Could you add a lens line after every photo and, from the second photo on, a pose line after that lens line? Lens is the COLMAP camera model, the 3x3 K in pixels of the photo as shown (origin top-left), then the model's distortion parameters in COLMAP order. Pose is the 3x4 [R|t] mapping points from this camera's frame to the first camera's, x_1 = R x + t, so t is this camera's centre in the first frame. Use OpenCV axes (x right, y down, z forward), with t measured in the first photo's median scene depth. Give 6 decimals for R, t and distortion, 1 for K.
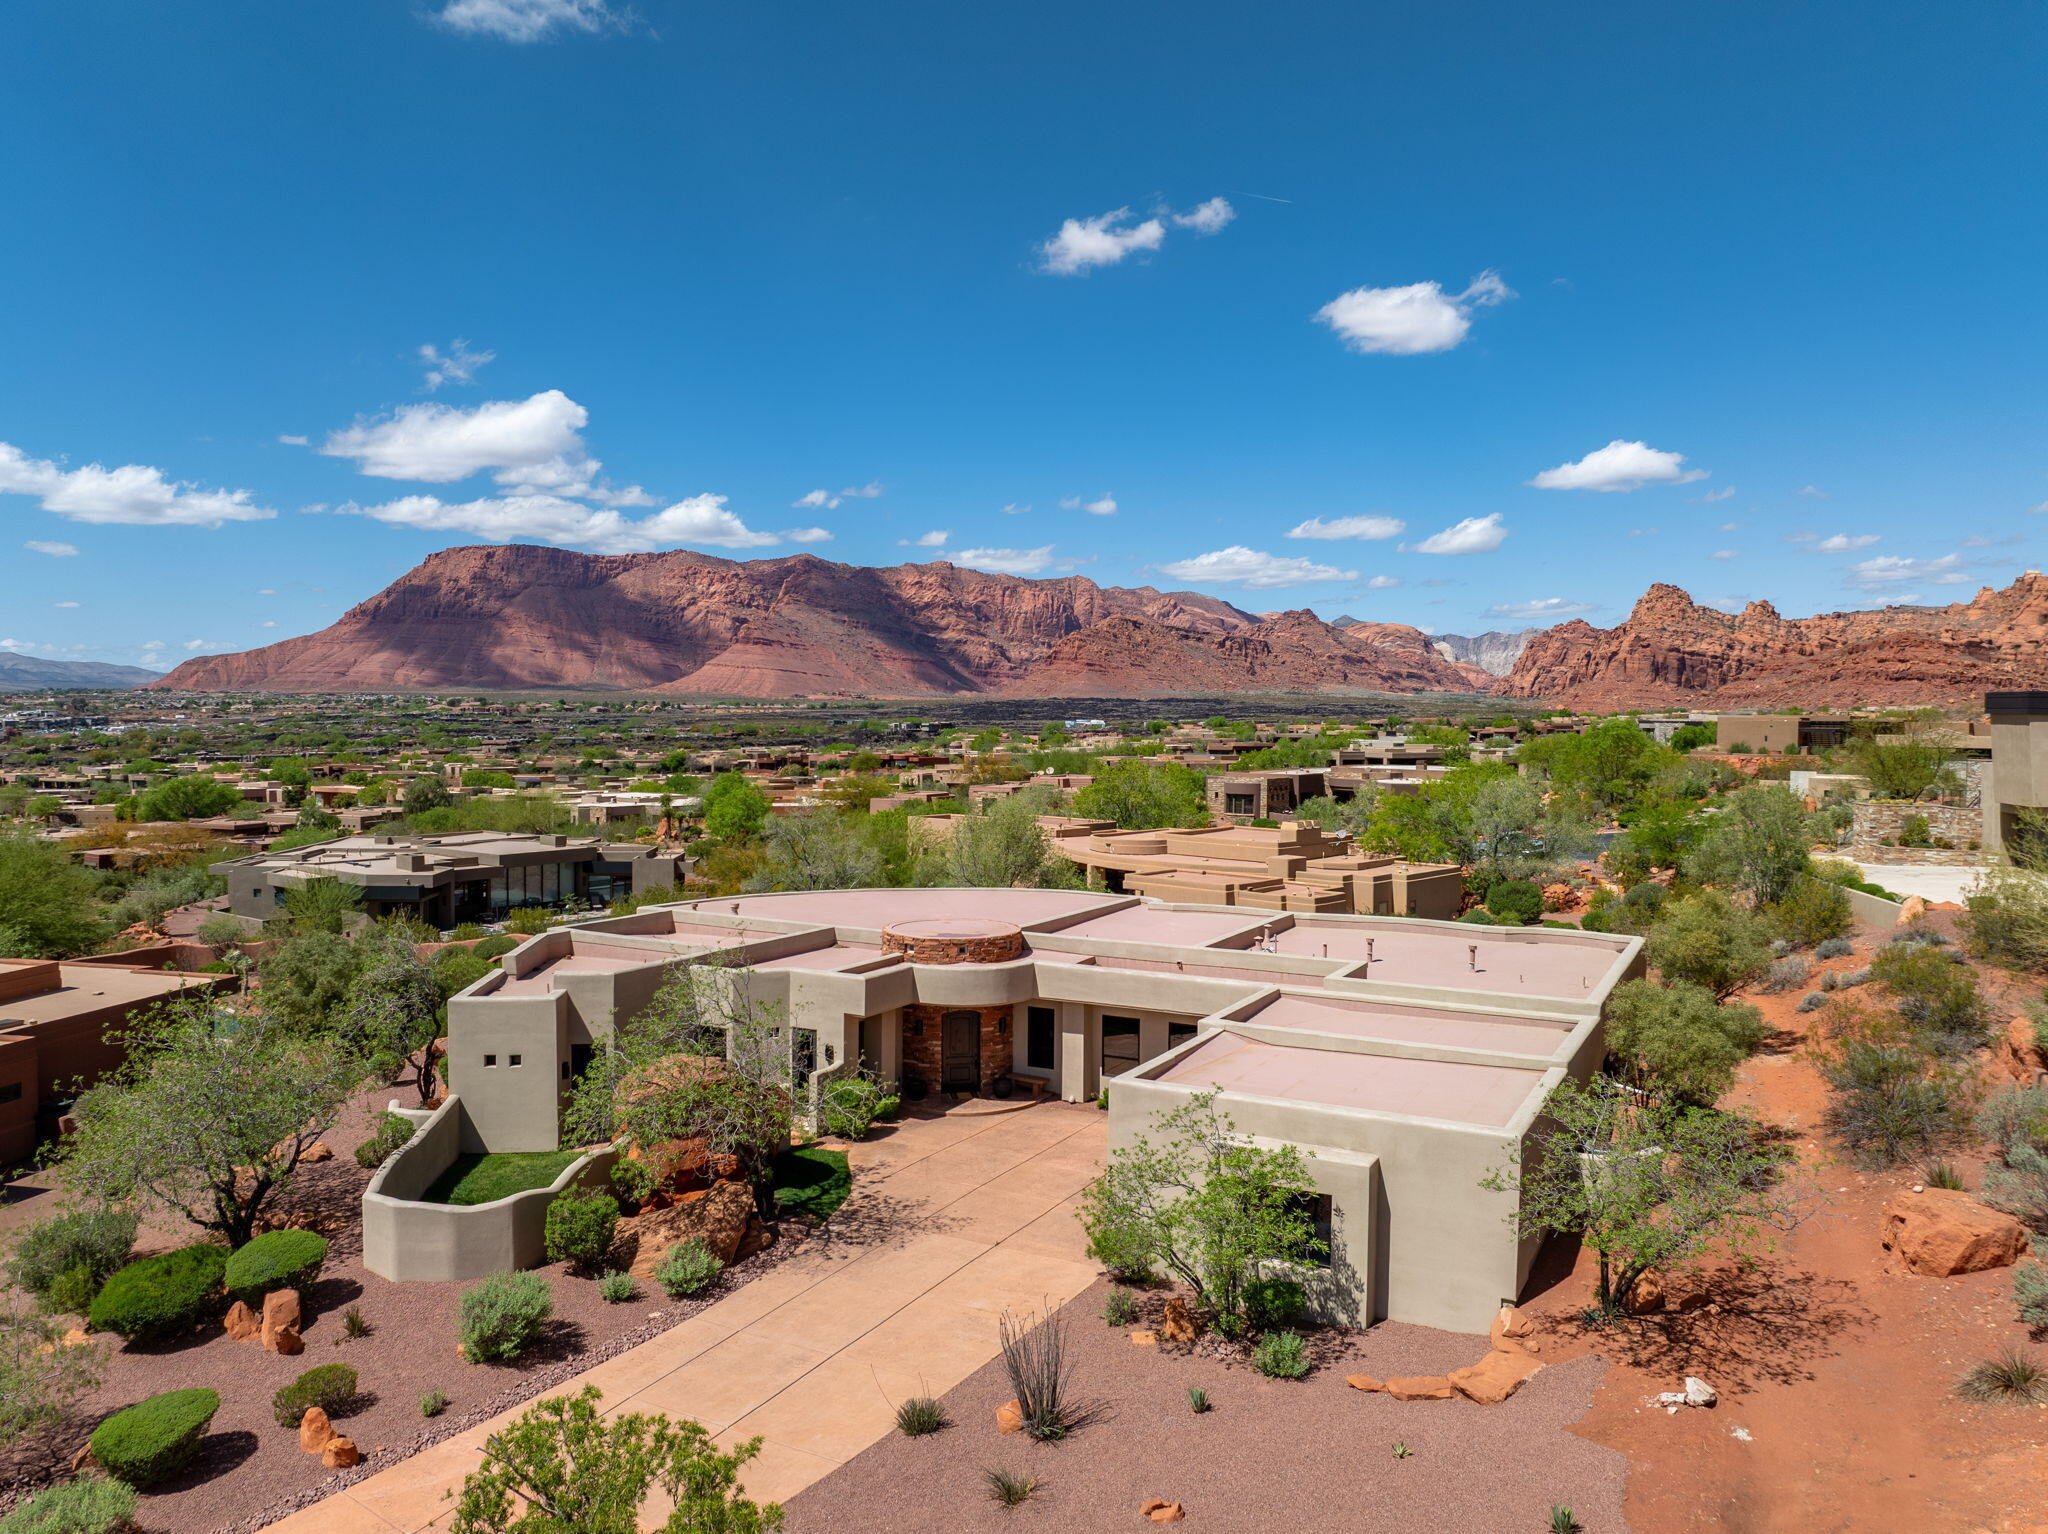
lens RADIAL K [[1459.8, 0, 1029.7], [0, 1459.8, 767.3], [0, 0, 1]] dist [-0.044533, 0.004652]
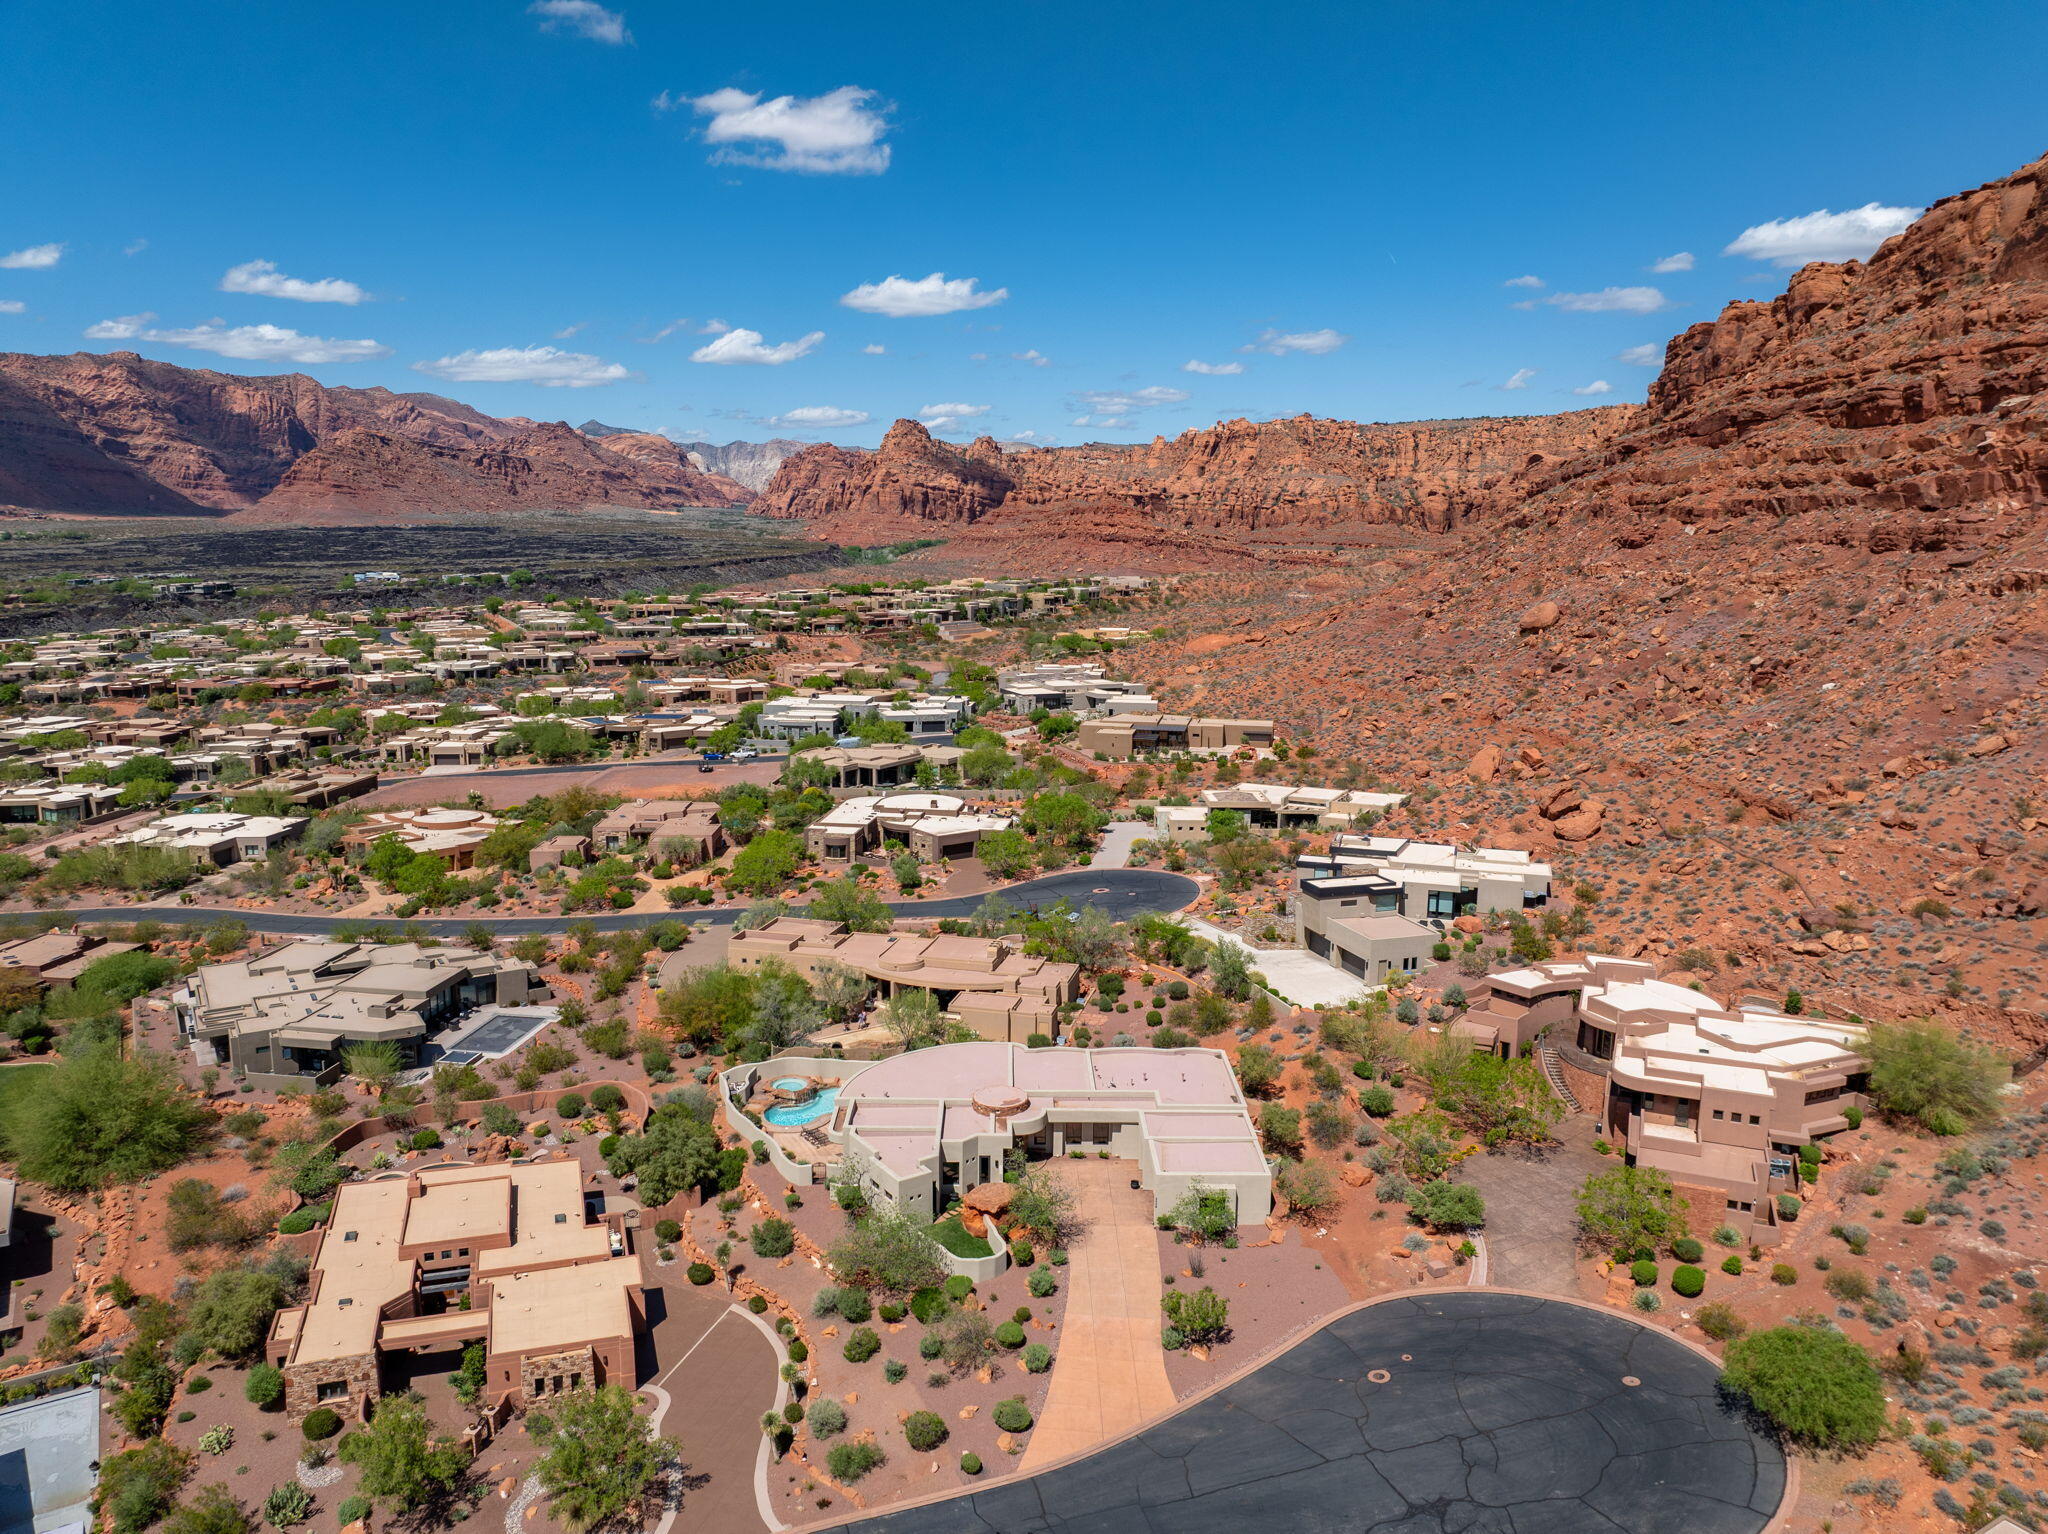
lens RADIAL K [[1445.8, 0, 1029.1], [0, 1445.8, 763.7], [0, 0, 1]] dist [-0.051148, 0.018257]
pose [[0.873778, -0.077346, 0.480136, -0.105105], [0.011307, 0.990236, 0.138943, -0.072691], [-0.486194, -0.115976, 0.866120, -0.100103]]
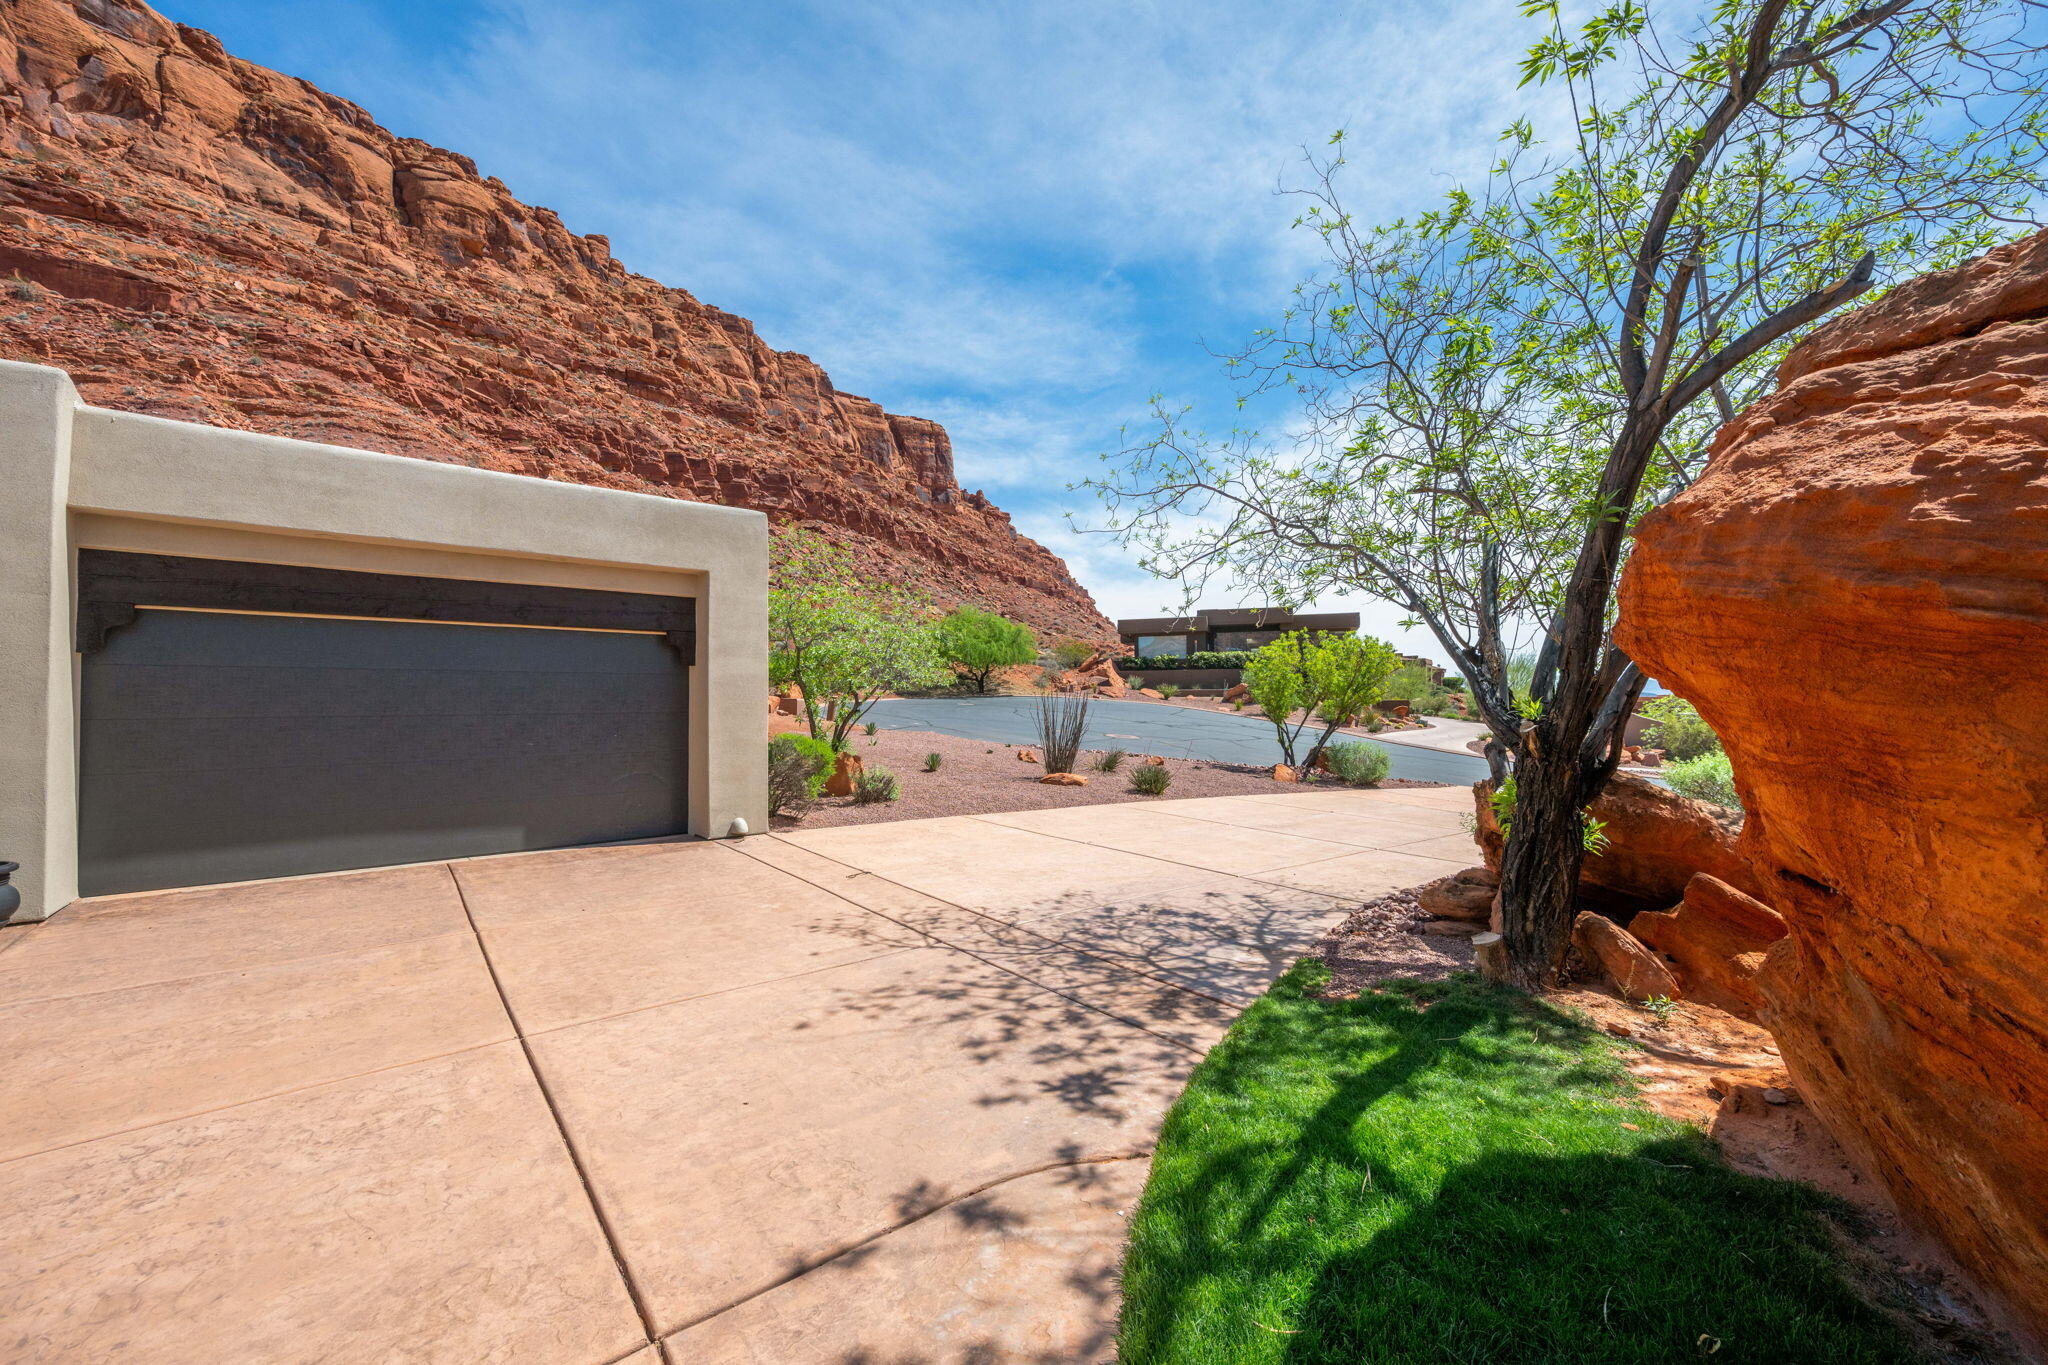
lens RADIAL K [[818.4, 0, 1024.0], [0, 818.4, 682.5], [0, 0, 1]] dist [-0.000022, 0.000889]
pose [[-0.935665, 0.007914, 0.352801, -0.009852], [0.010077, 0.999940, 0.004296, 0.016943], [-0.352746, 0.007574, -0.935689, 0.076307]]
